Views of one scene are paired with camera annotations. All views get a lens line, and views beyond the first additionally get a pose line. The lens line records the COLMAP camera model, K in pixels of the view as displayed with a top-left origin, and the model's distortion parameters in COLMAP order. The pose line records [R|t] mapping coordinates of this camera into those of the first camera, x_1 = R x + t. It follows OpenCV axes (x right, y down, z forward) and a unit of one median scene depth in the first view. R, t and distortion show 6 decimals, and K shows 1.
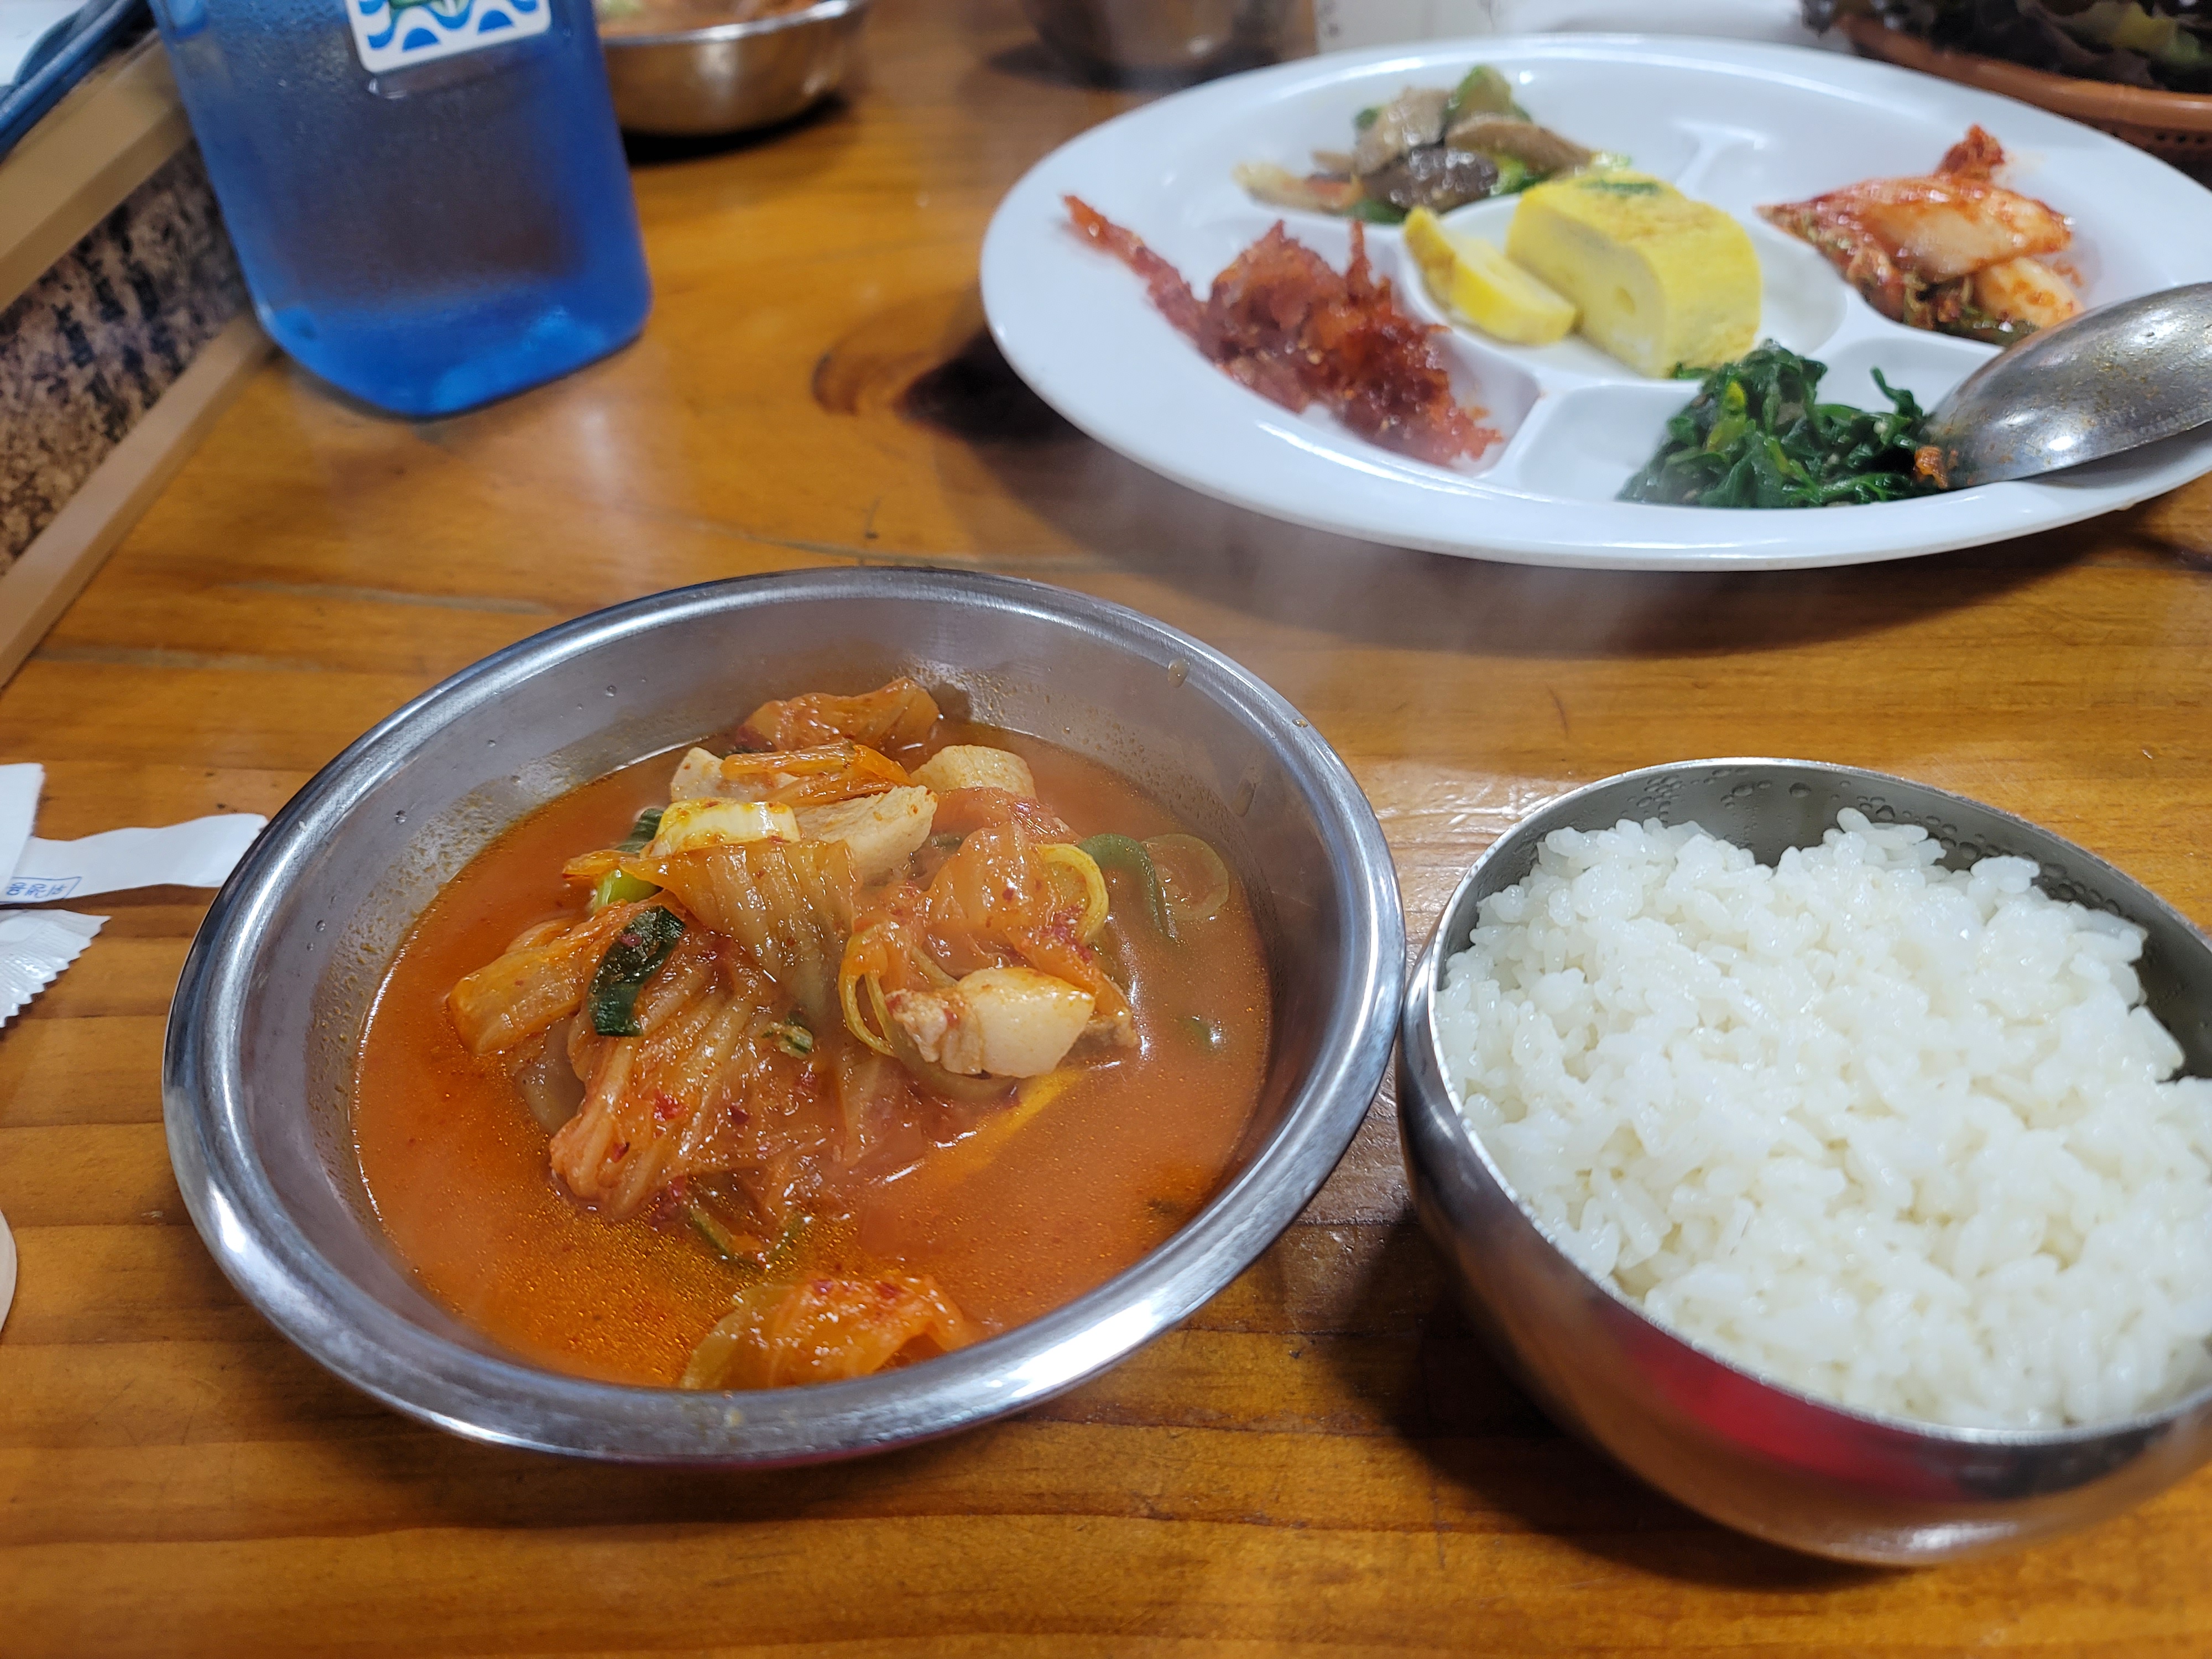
lens RADIAL K [[1856.2, 0, 1106.0], [0, 1856.2, 829.5], [0, 0, 1]] dist [-0.000067, 0.080328]
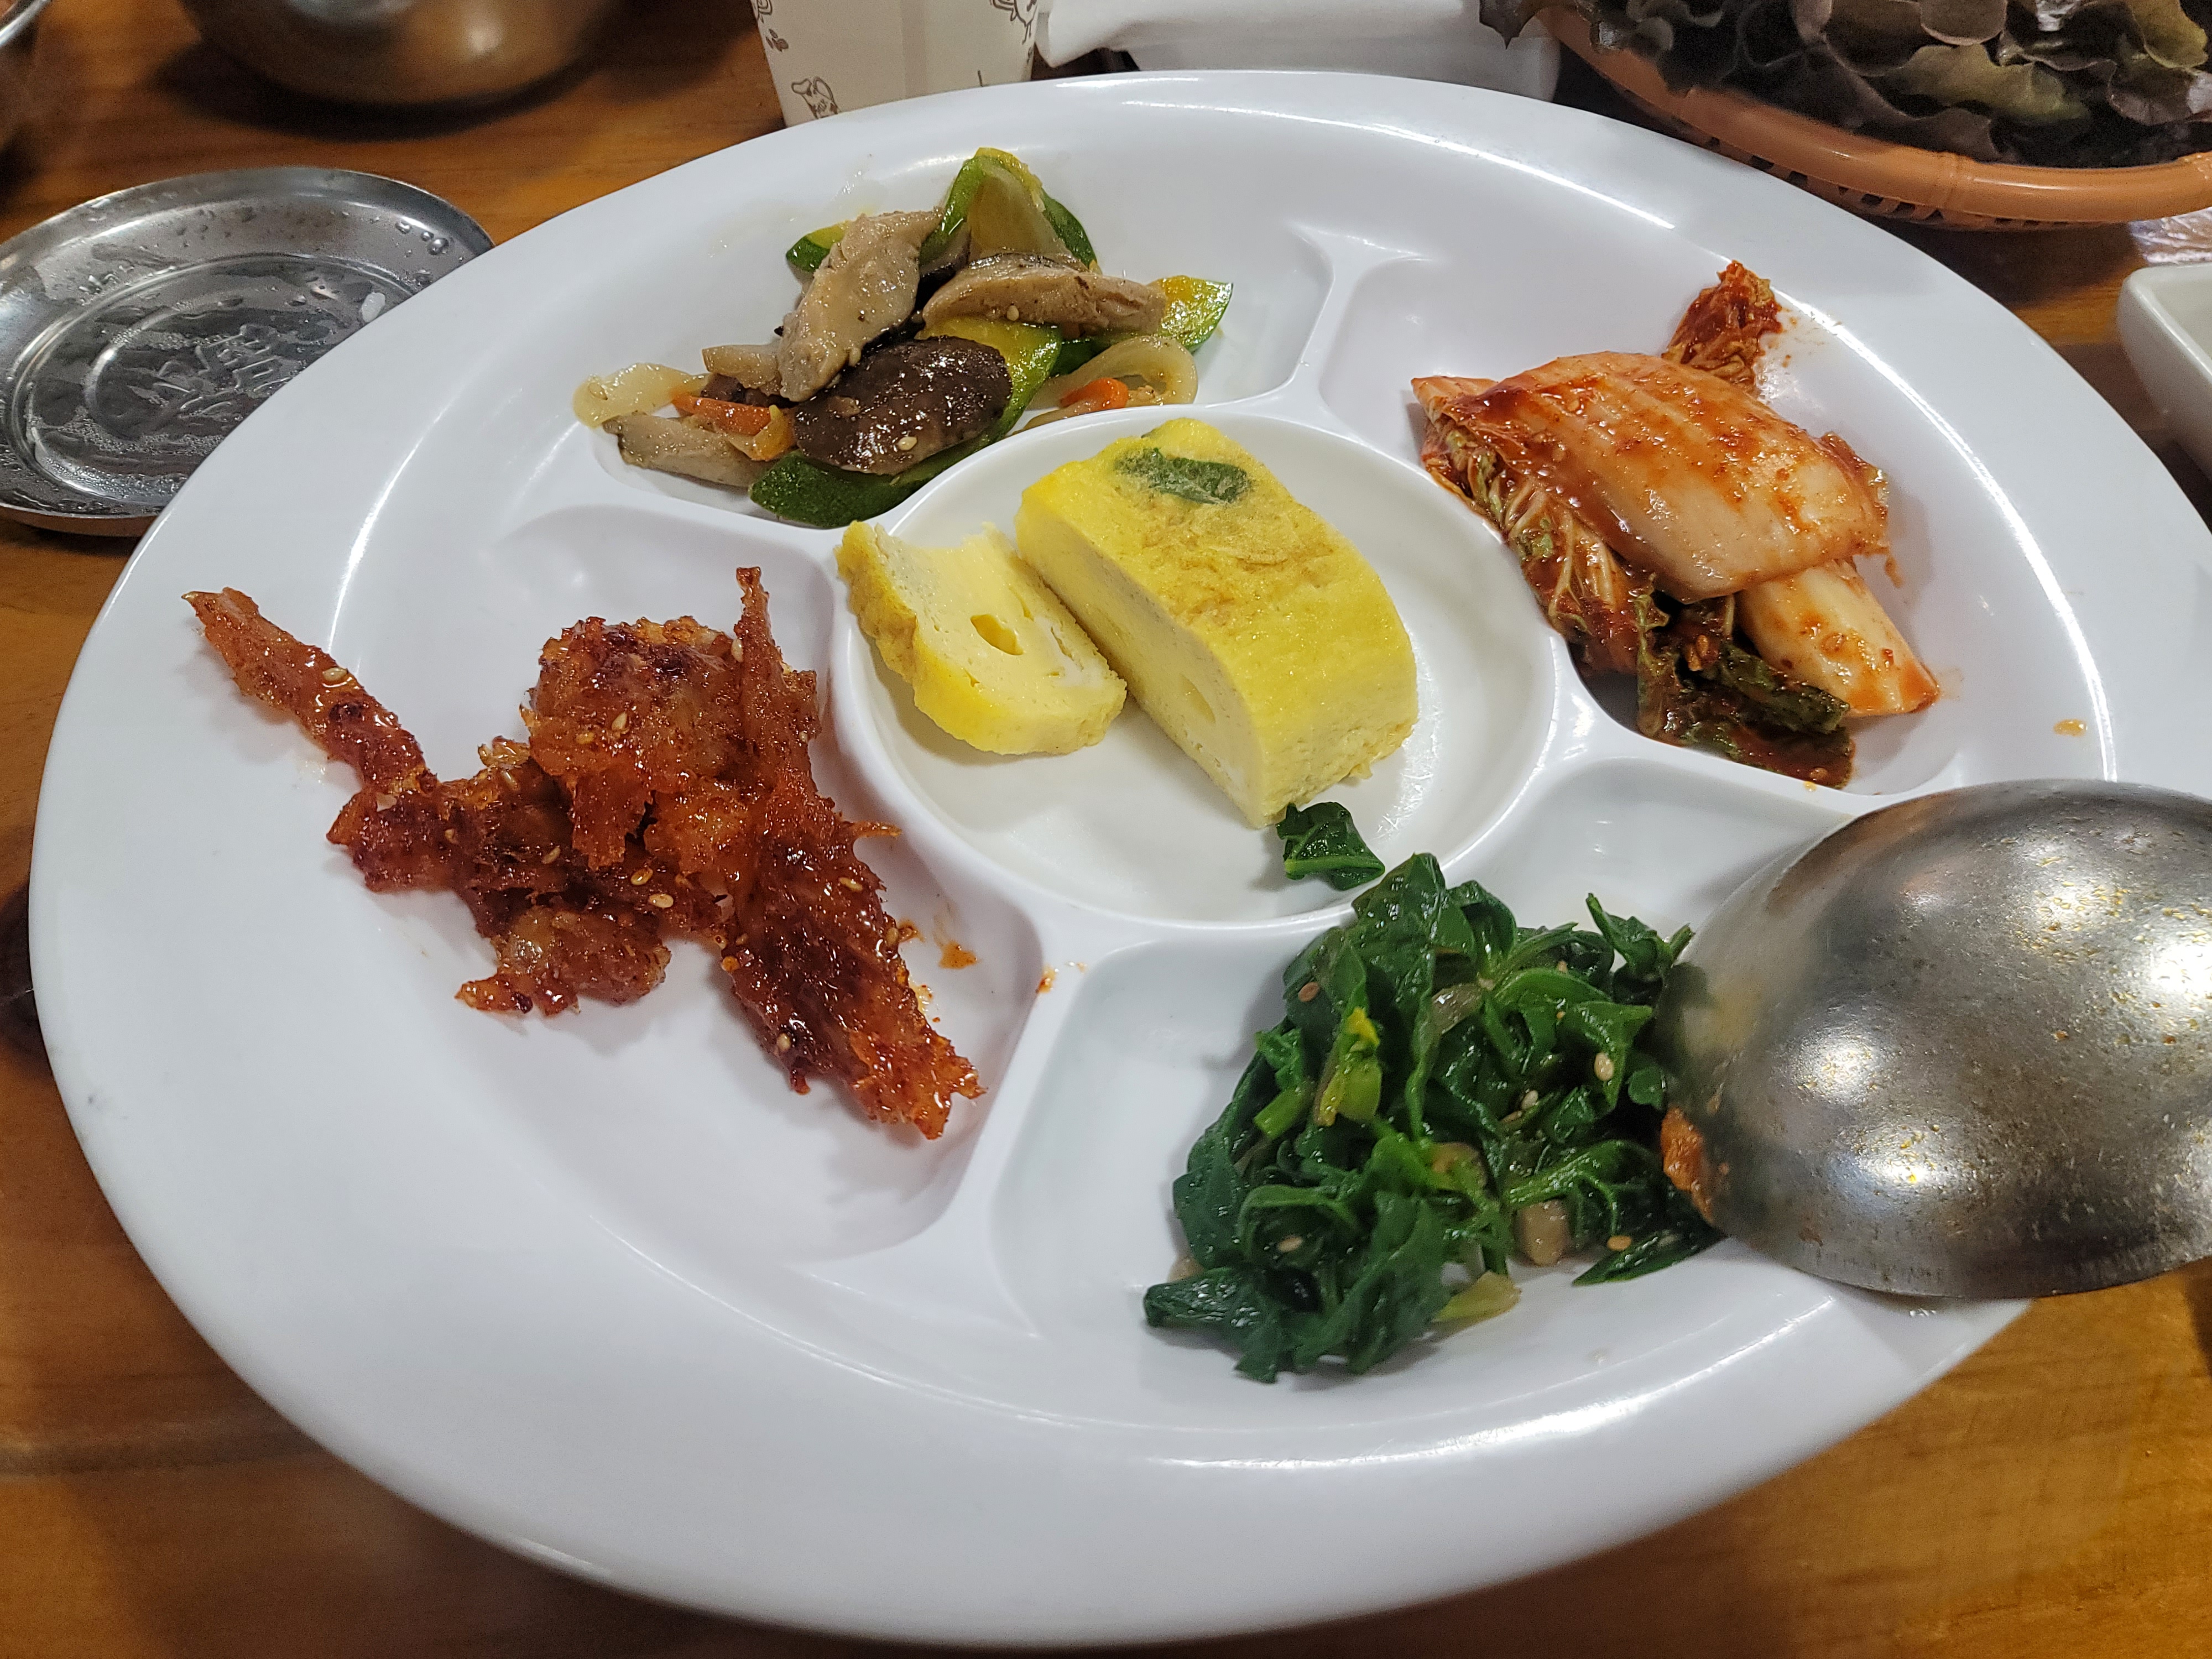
lens RADIAL K [[1856.2, 0, 1106.0], [0, 1856.2, 829.5], [0, 0, 1]] dist [-0.000067, 0.080328]
pose [[0.989555, -0.090163, 0.112480, 0.175757], [0.067575, 0.979351, 0.190539, -0.353883], [-0.127337, -0.180948, 0.975214, 0.403624]]
